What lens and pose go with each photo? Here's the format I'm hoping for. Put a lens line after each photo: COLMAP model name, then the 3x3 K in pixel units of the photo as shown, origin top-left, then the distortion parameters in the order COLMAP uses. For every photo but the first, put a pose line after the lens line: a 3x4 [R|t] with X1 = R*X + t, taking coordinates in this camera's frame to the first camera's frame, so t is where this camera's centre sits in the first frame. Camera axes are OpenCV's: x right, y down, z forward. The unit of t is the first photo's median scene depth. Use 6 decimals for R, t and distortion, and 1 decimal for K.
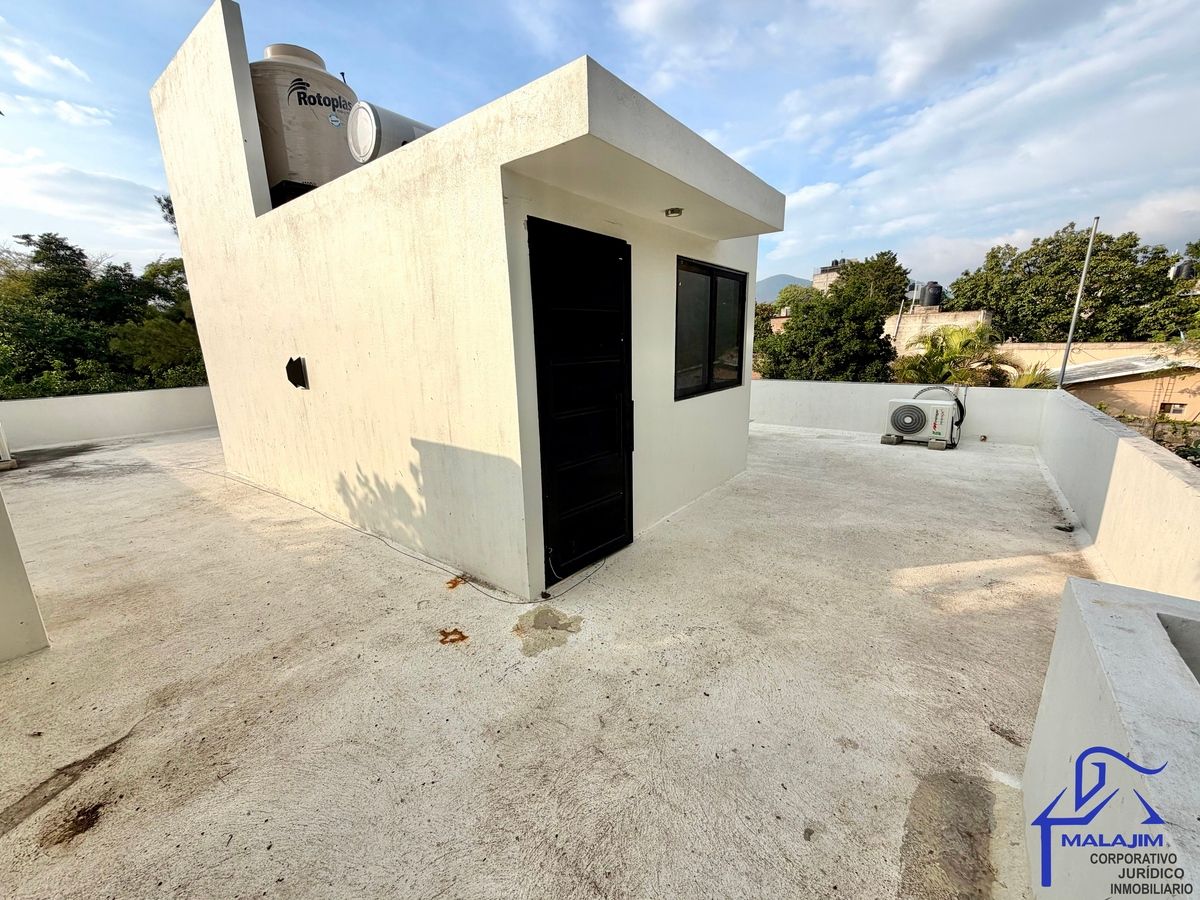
lens RADIAL K [[480.6, 0, 597.9], [0, 480.6, 450.6], [0, 0, 1]] dist [-0.001067, 0.000196]
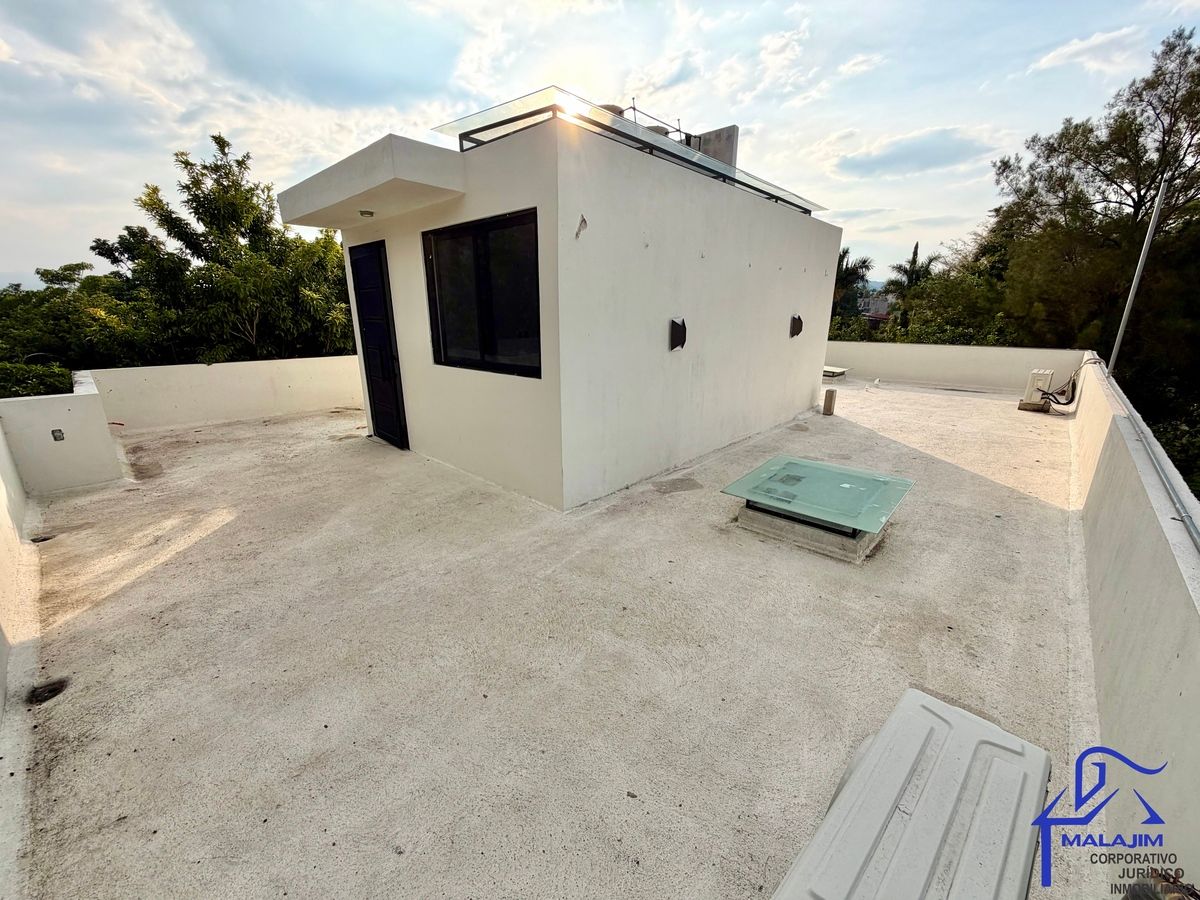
lens RADIAL K [[480.6, 0, 597.9], [0, 480.6, 450.6], [0, 0, 1]] dist [-0.001067, 0.000196]
pose [[-0.096288, 0.300293, -0.948975, 1.521049], [-0.221468, 0.923041, 0.314558, -0.428774], [0.970402, 0.240456, -0.022372, 1.748617]]
